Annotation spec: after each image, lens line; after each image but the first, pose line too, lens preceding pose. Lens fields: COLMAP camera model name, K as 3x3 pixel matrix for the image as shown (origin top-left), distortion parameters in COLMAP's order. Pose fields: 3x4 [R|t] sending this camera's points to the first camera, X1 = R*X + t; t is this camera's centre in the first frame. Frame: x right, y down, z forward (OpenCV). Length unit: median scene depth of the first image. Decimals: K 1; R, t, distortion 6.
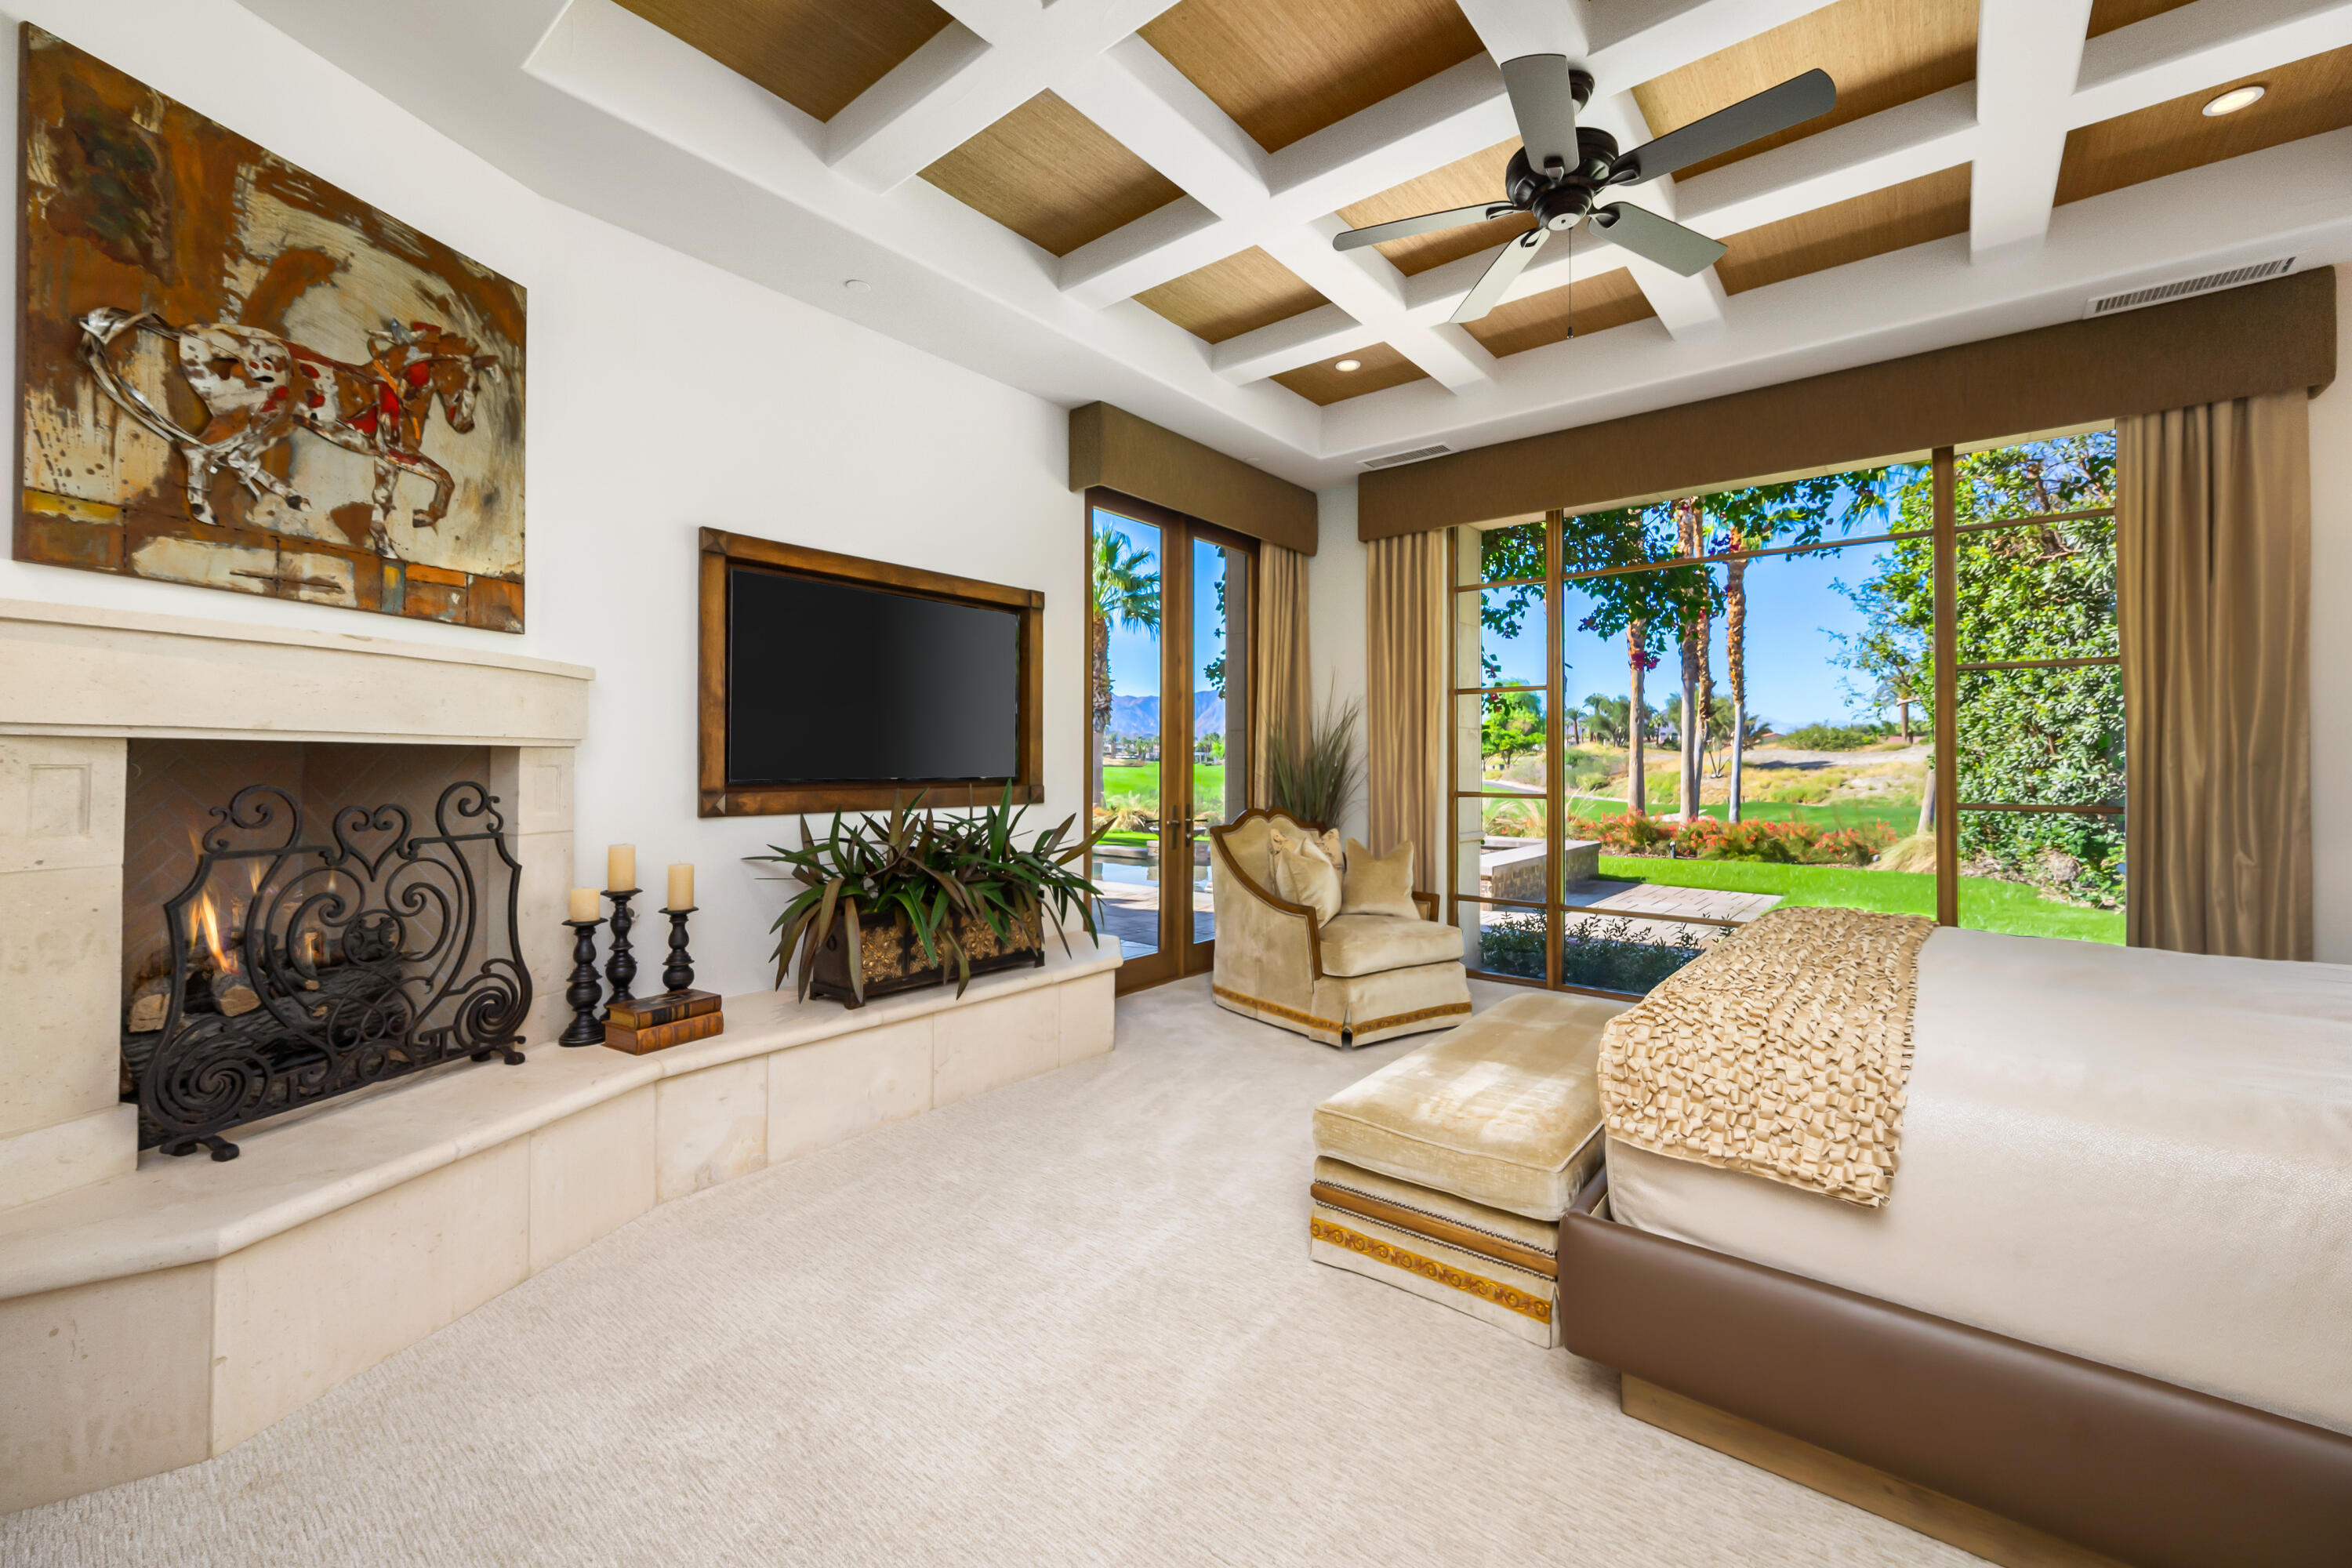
lens RADIAL K [[955.2, 0, 1174.2], [0, 955.2, 767.9], [0, 0, 1]] dist [0.000438, -0.000677]
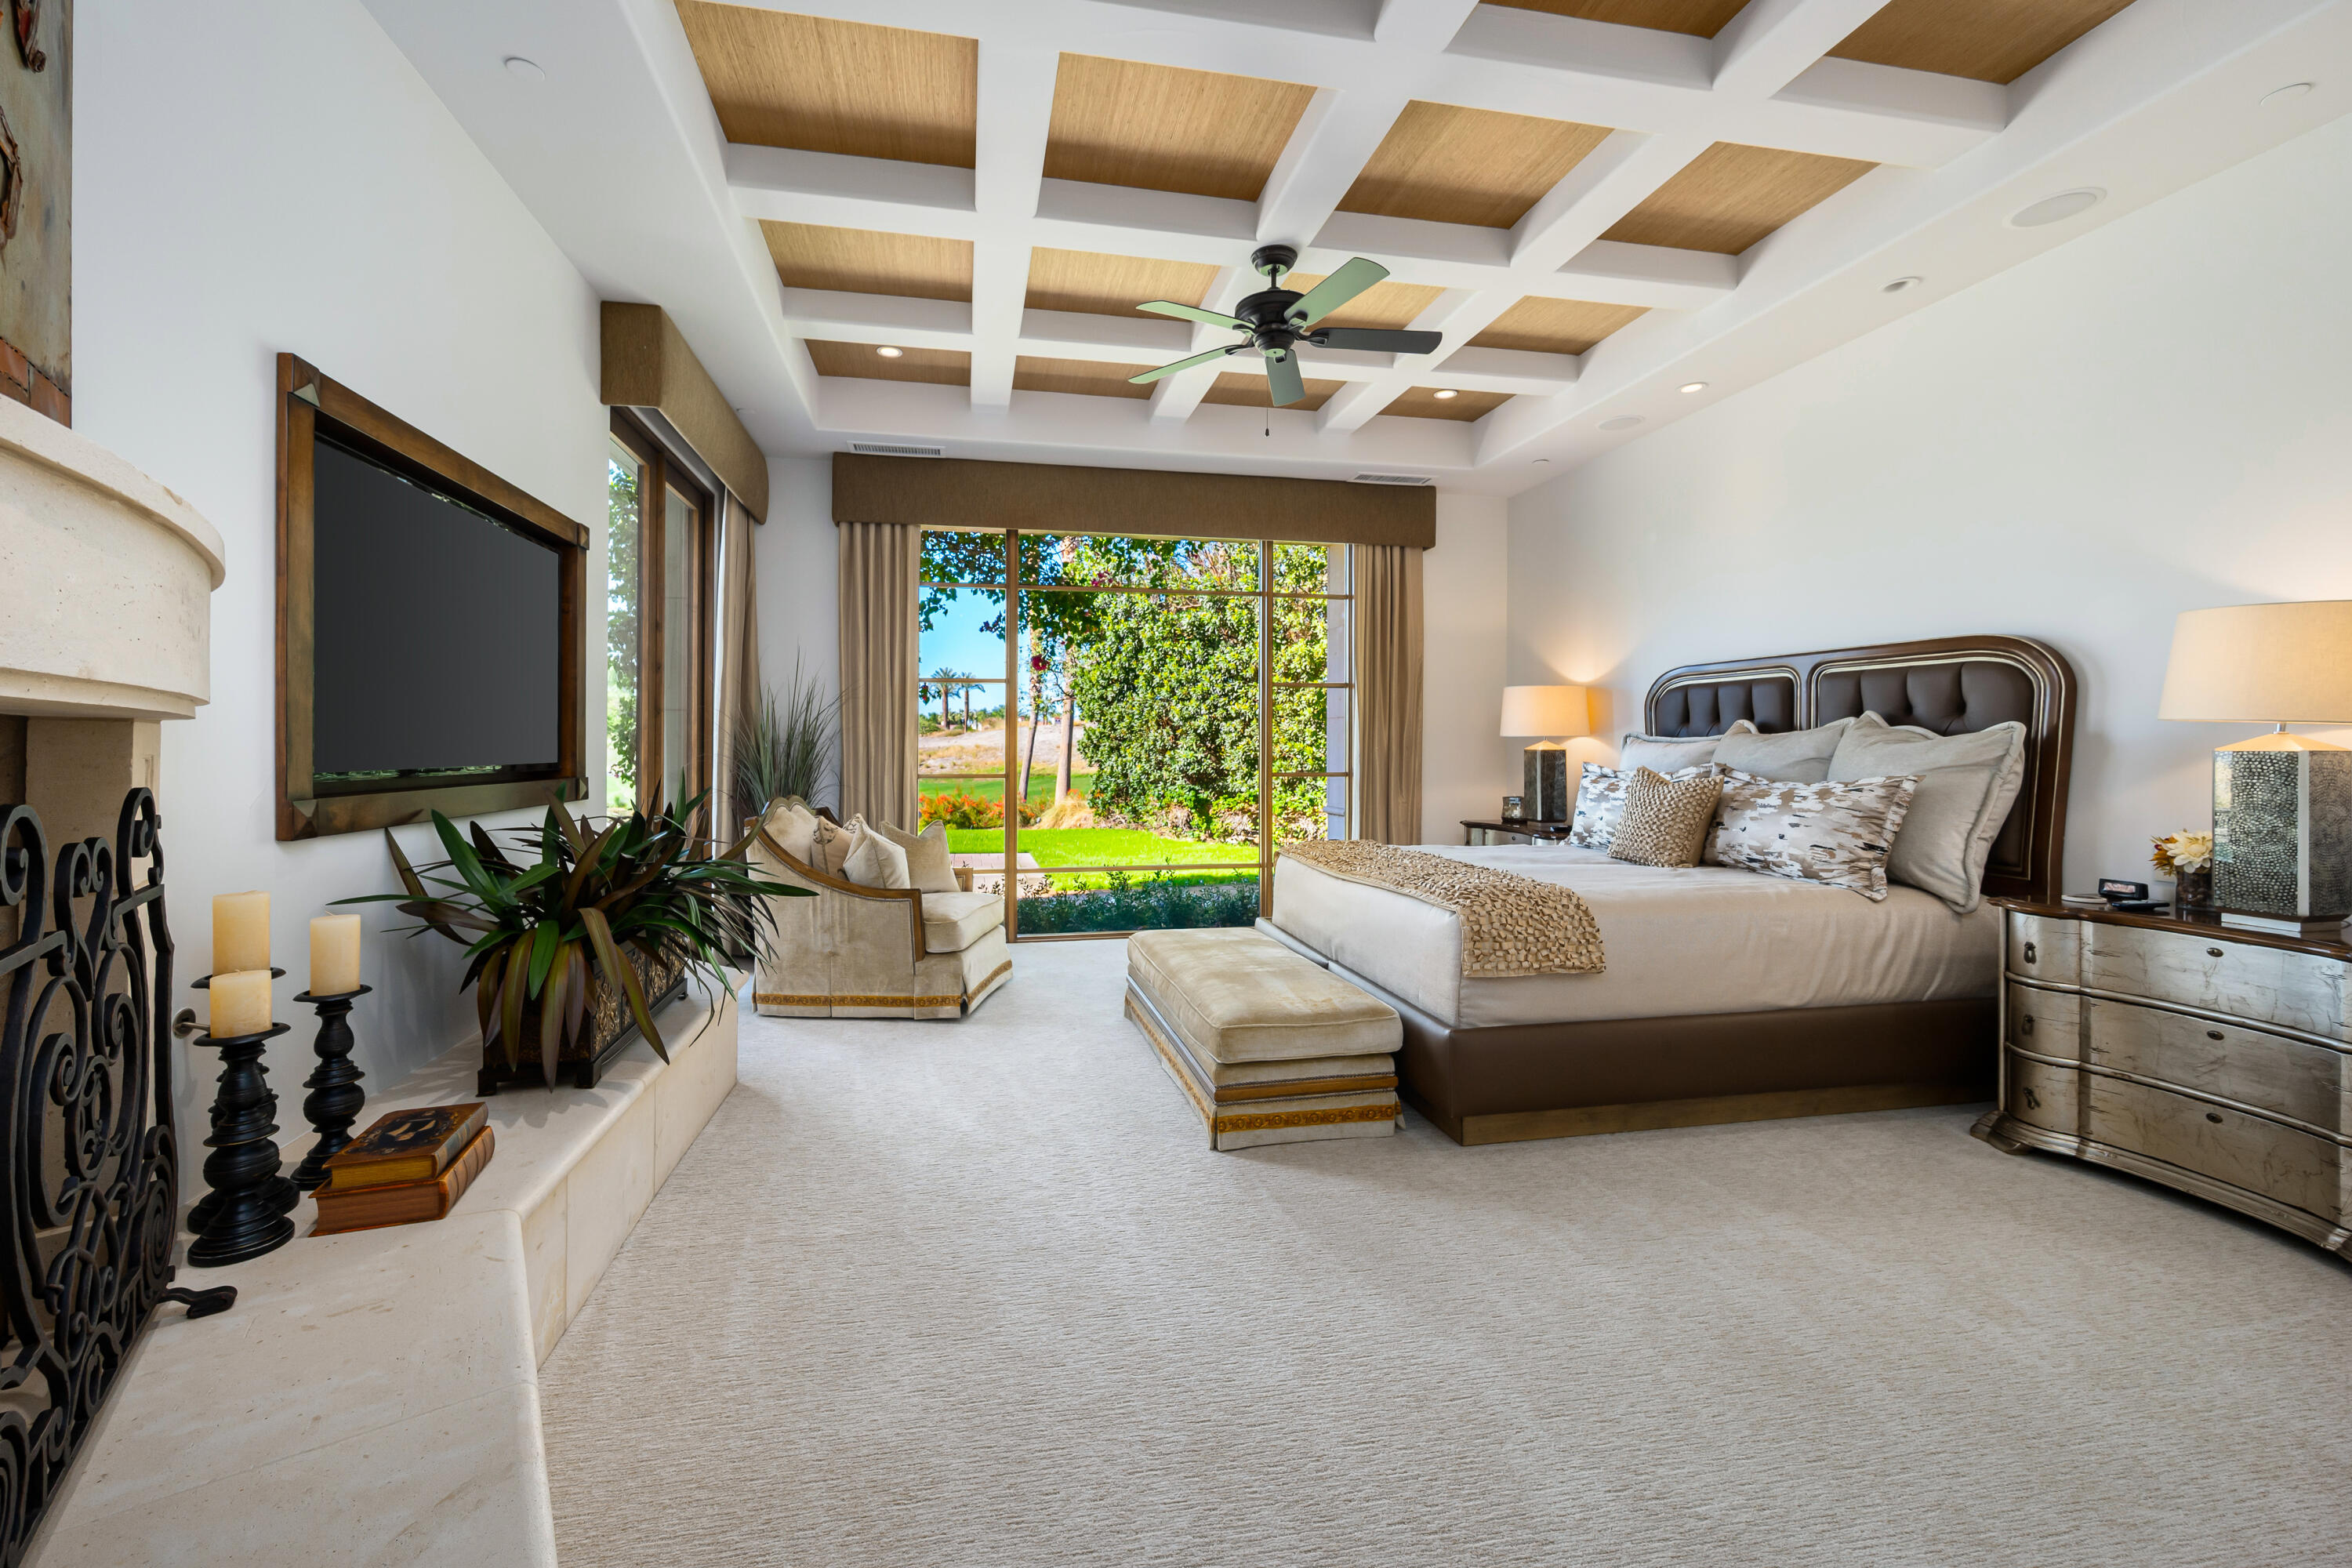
lens RADIAL K [[955.2, 0, 1163.1], [0, 955.2, 762.5], [0, 0, 1]] dist [0.000438, -0.000677]
pose [[0.635180, -0.013728, 0.772242, -0.434478], [0.004361, 0.999890, 0.014189, -0.002504], [-0.772352, -0.005645, 0.635170, 0.141405]]
